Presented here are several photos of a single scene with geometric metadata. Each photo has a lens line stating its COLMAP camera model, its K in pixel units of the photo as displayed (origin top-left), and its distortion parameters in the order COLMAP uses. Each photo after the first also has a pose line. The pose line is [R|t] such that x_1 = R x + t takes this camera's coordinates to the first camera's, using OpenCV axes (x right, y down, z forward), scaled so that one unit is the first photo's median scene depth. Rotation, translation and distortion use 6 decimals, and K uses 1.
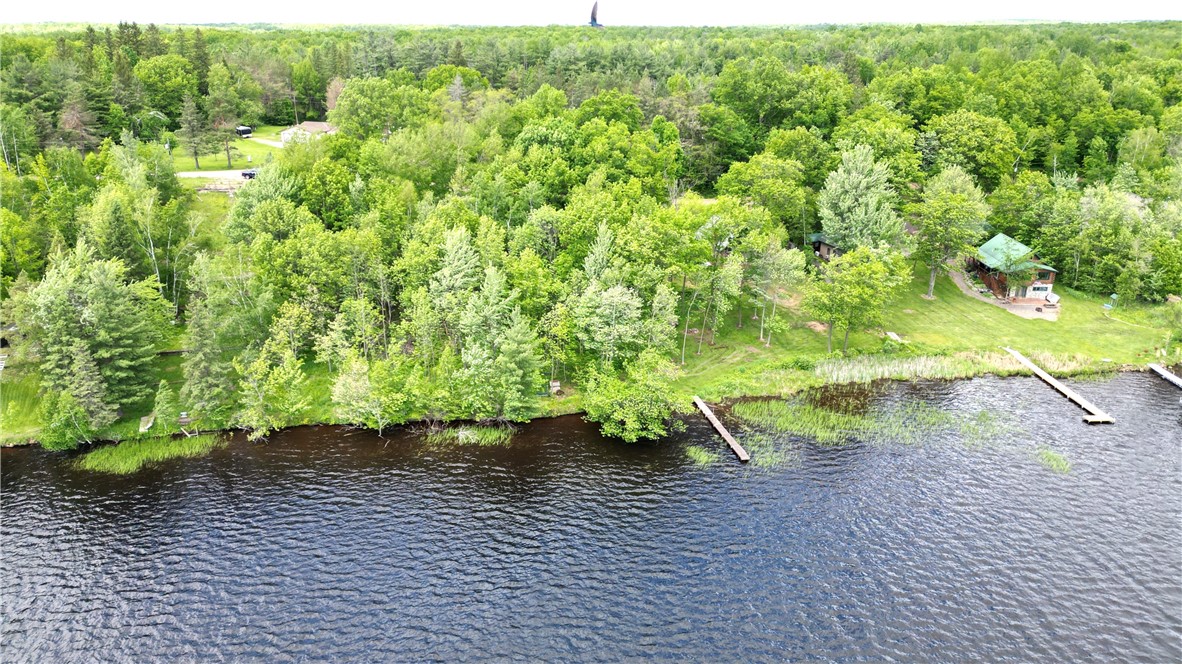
lens RADIAL K [[866.6, 0, 585.1], [0, 866.6, 329.5], [0, 0, 1]] dist [0.076856, -0.074054]
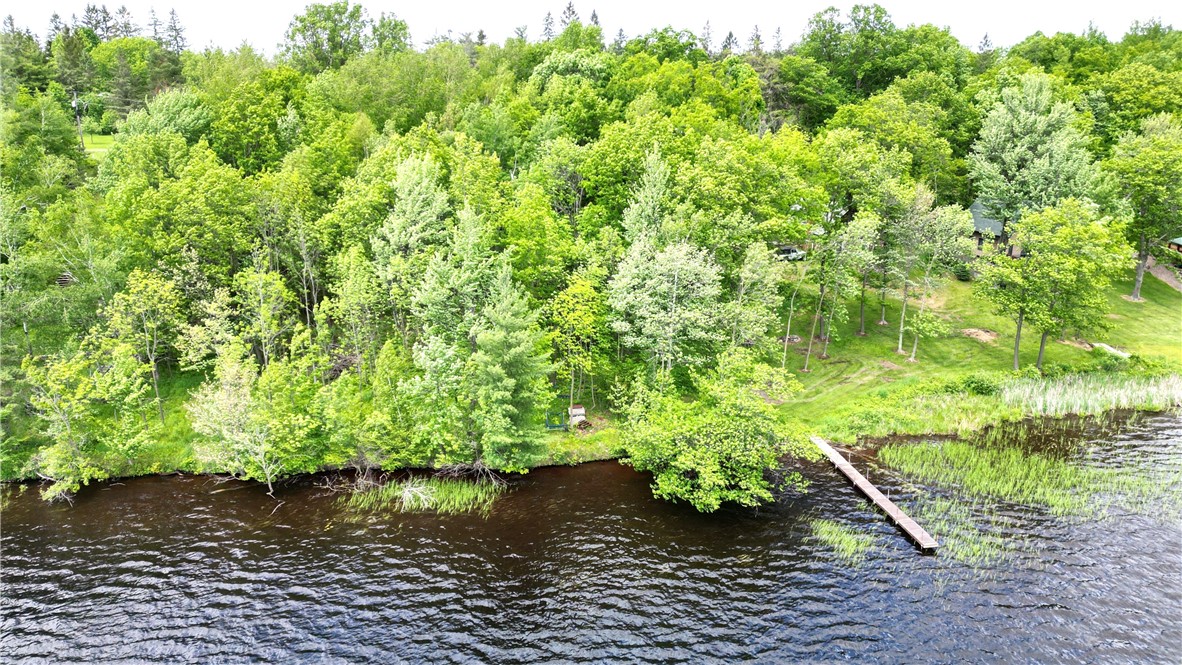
lens RADIAL K [[866.6, 0, 585.1], [0, 866.6, 330.0], [0, 0, 1]] dist [0.076856, -0.074054]
pose [[0.998704, 0.002250, -0.050846, 0.002274], [-0.005759, 0.997602, -0.068967, 0.050299], [0.050569, 0.069171, 0.996322, 0.406692]]
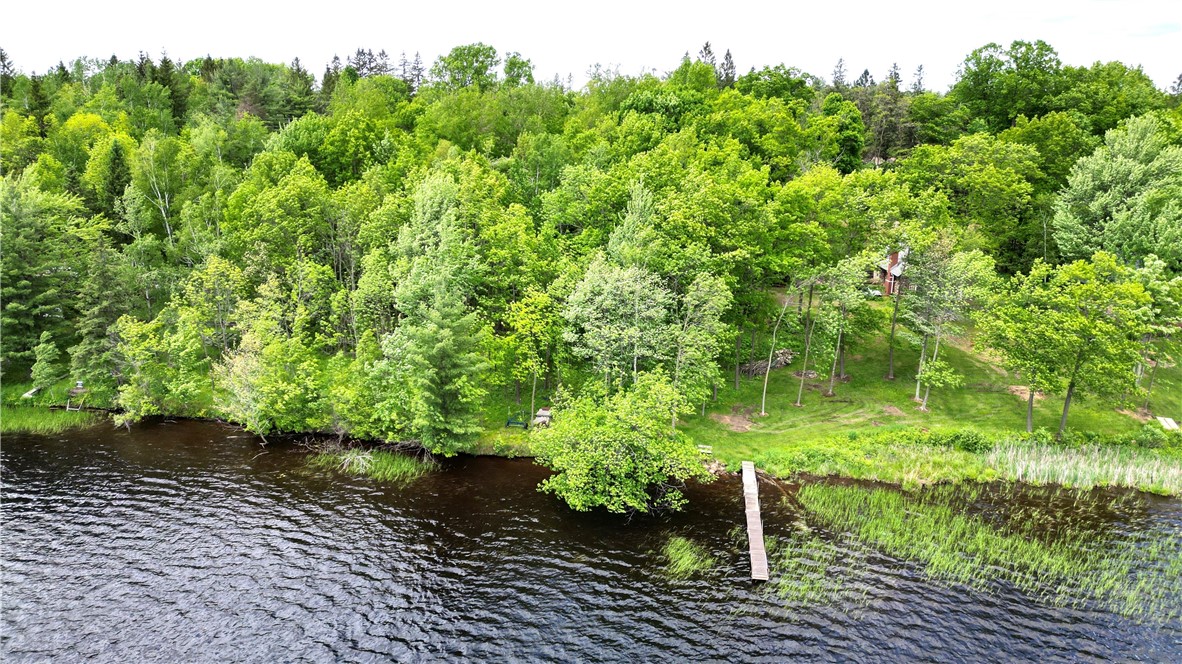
lens RADIAL K [[831.0, 0, 591.0], [0, 831.0, 332.0], [0, 0, 1]] dist [0.073809, -0.065095]
pose [[0.934053, 0.095775, -0.344053, 0.225812], [-0.128895, 0.988843, -0.074664, 0.046900], [0.333064, 0.114087, 0.935977, 0.424681]]
